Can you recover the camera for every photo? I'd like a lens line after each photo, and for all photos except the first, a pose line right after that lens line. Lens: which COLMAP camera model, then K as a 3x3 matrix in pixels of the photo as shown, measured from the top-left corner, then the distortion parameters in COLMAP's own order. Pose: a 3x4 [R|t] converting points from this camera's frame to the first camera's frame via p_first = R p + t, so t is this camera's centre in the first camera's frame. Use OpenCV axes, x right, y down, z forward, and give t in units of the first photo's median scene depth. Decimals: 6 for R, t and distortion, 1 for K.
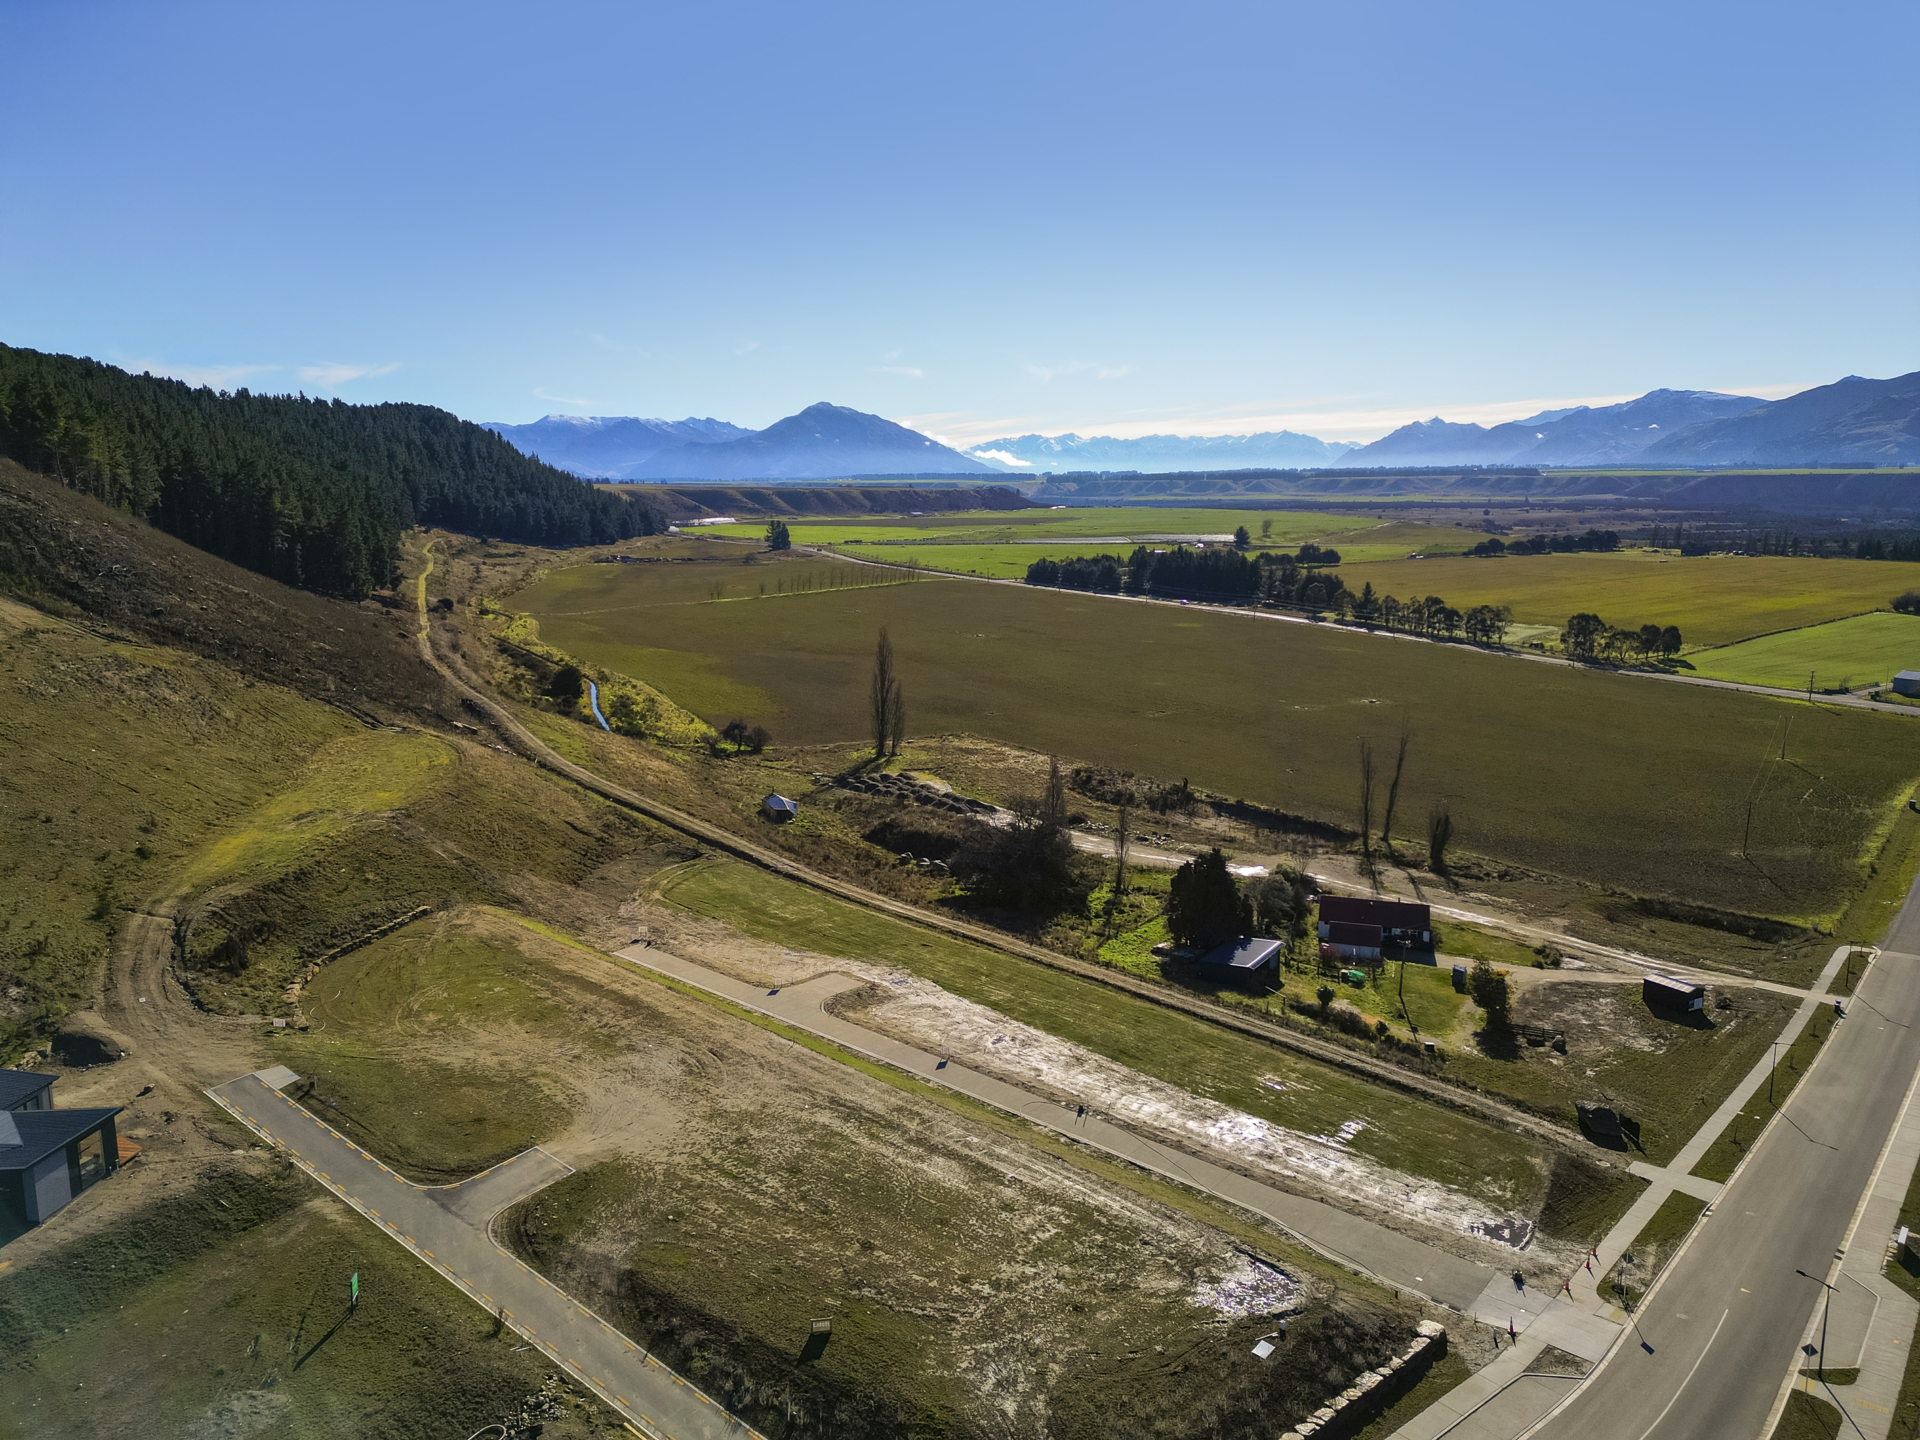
lens RADIAL K [[1330.9, 0, 962.7], [0, 1330.9, 720.9], [0, 0, 1]] dist [0.081717, -0.078976]
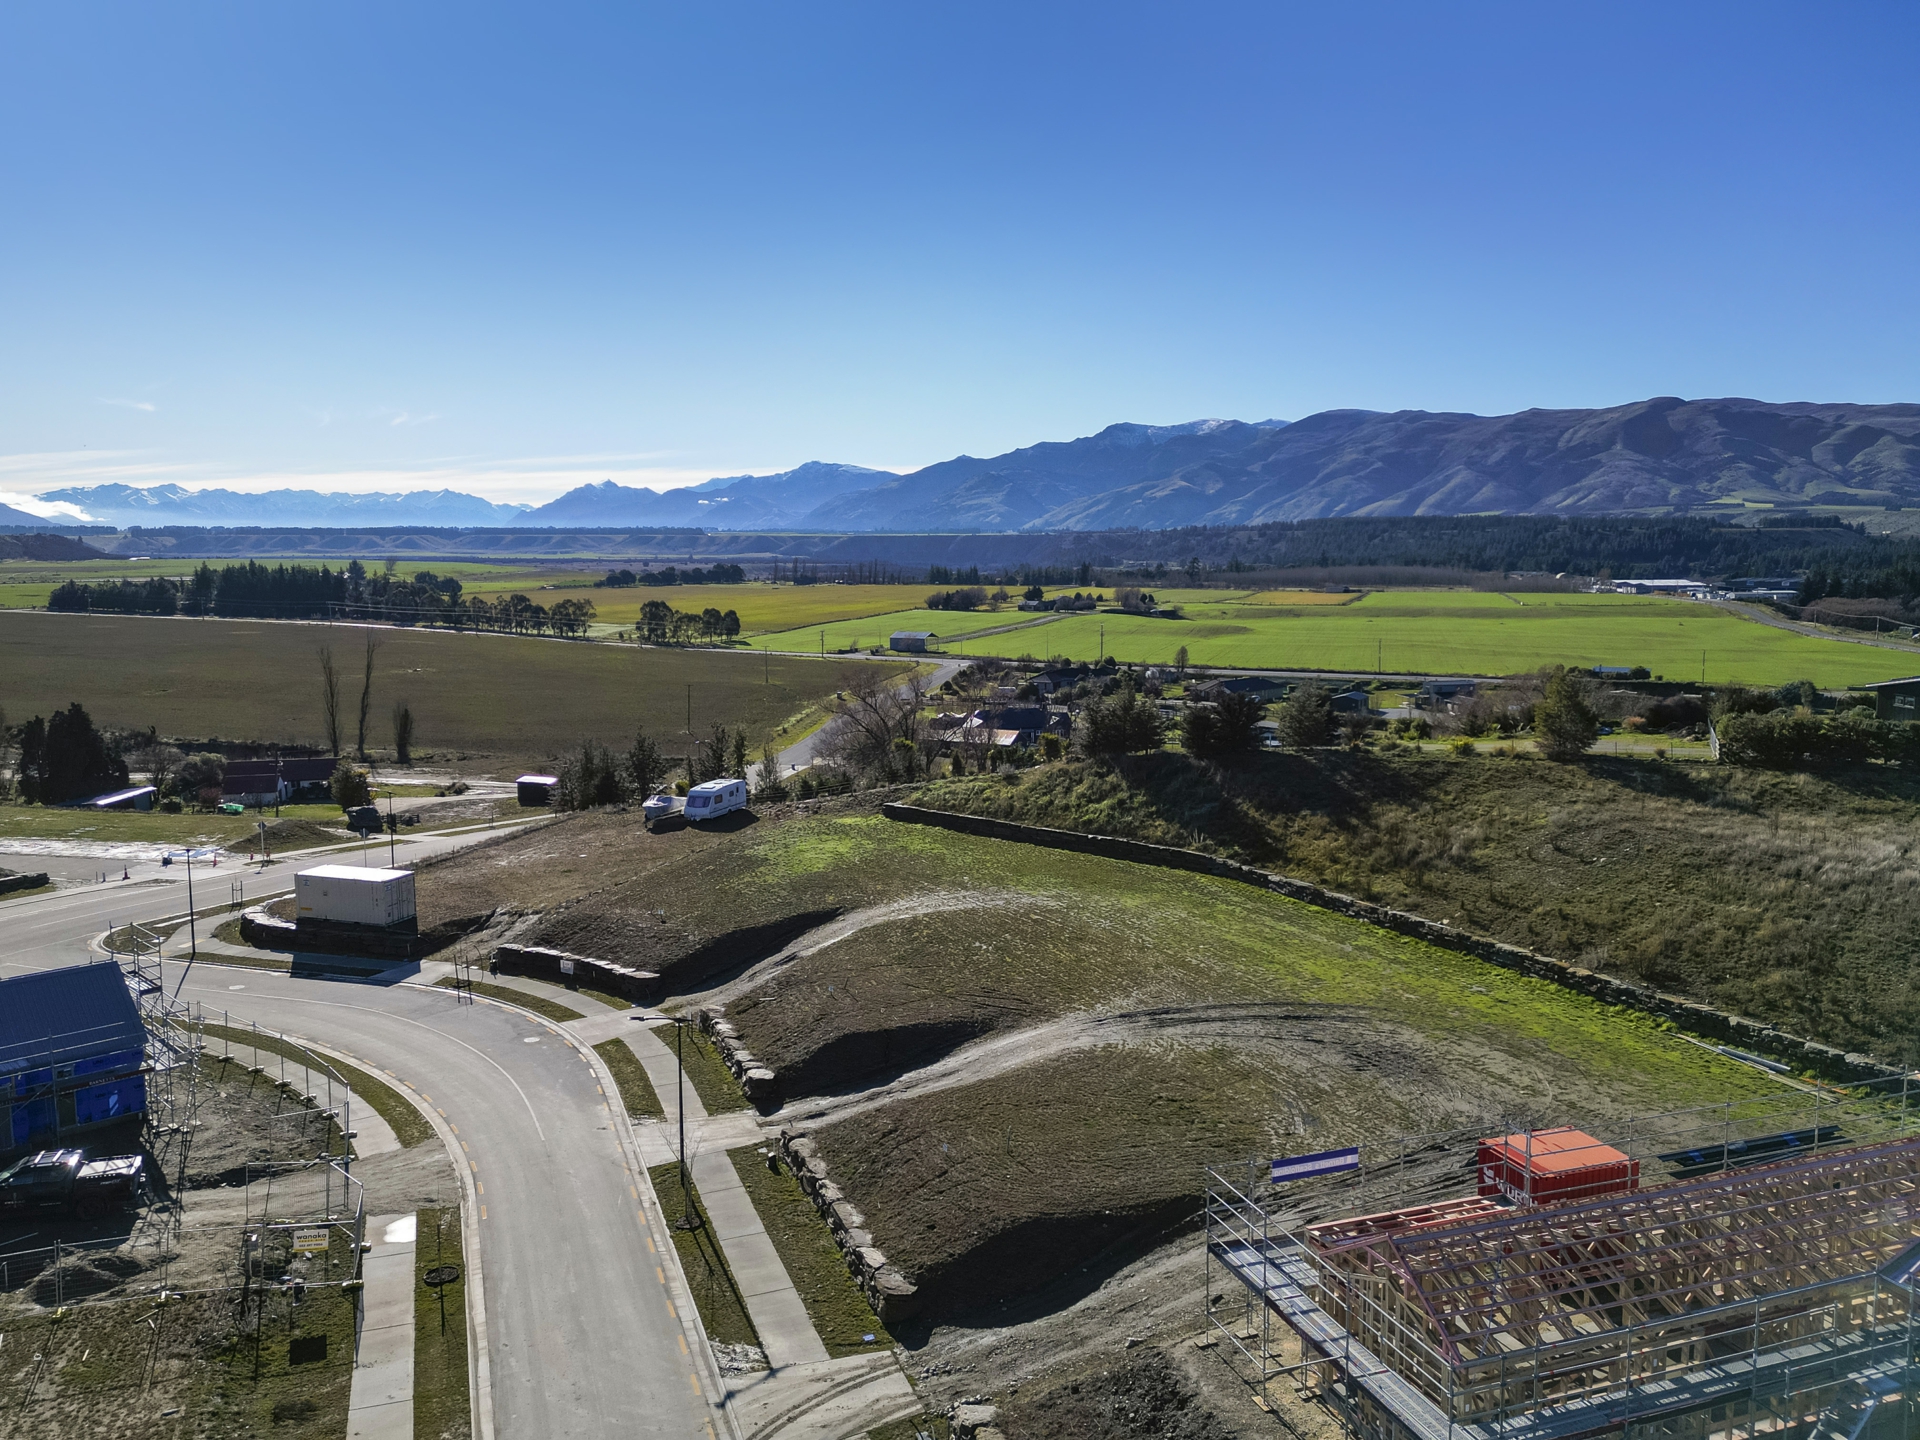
lens RADIAL K [[1449.1, 0, 960.0], [0, 1449.1, 720.0], [0, 0, 1]] dist [0.094479, -0.106732]
pose [[0.846392, -0.065963, 0.528459, 0.060973], [0.097487, 0.994723, -0.031974, 0.074527], [-0.523561, 0.078580, 0.848357, -0.079341]]
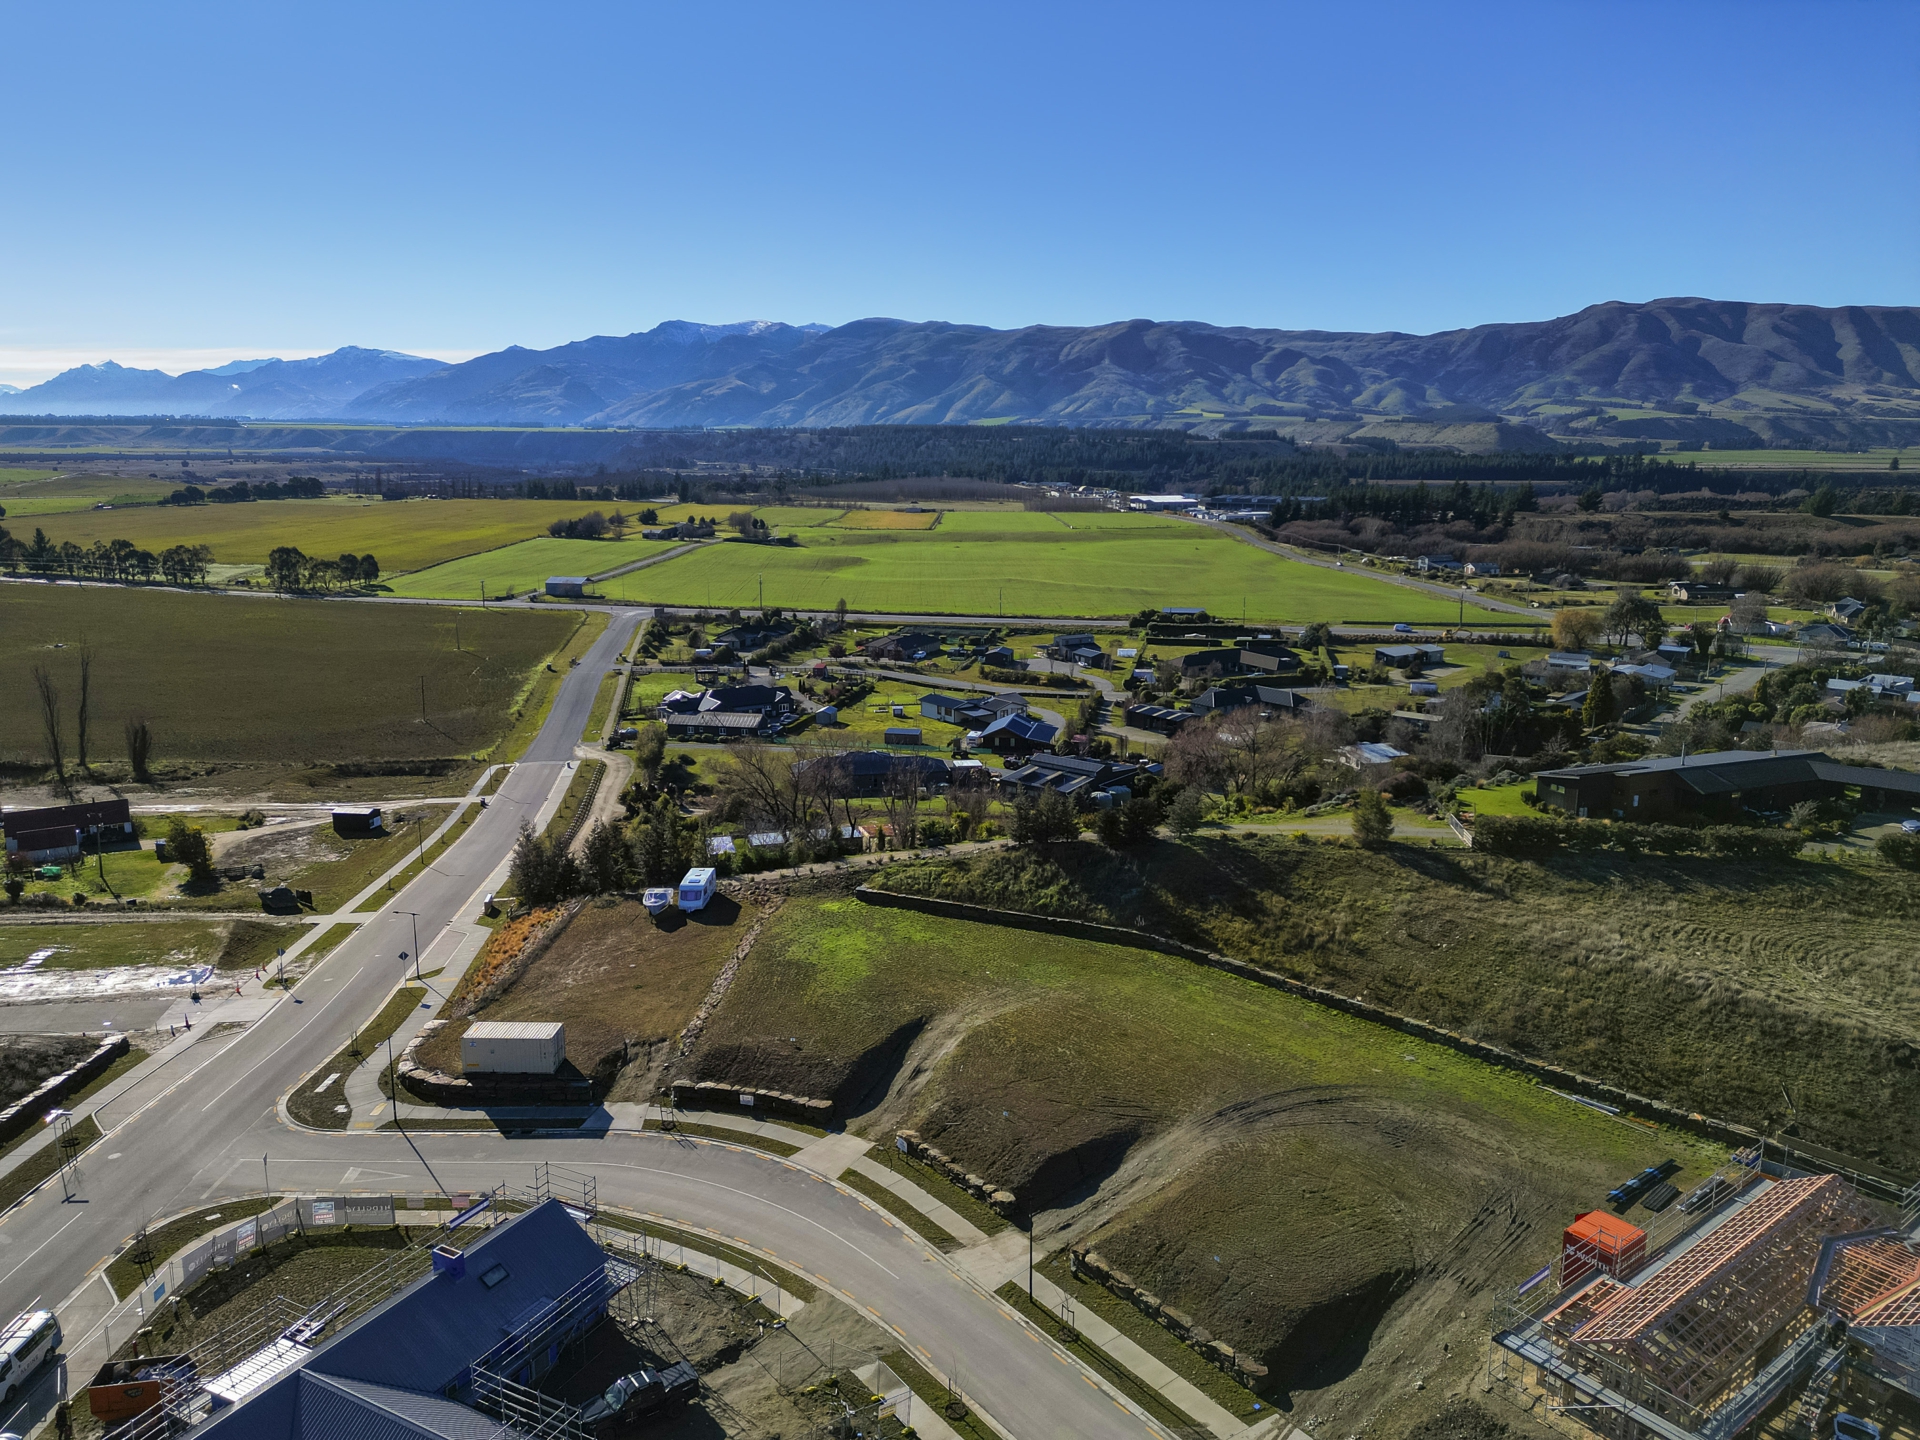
lens RADIAL K [[1330.9, 0, 962.7], [0, 1330.9, 720.9], [0, 0, 1]] dist [0.081717, -0.078976]
pose [[0.639865, -0.154718, 0.752752, -0.007219], [0.130919, 0.987151, 0.091610, 0.025971], [-0.757254, 0.039932, 0.651899, -0.066816]]
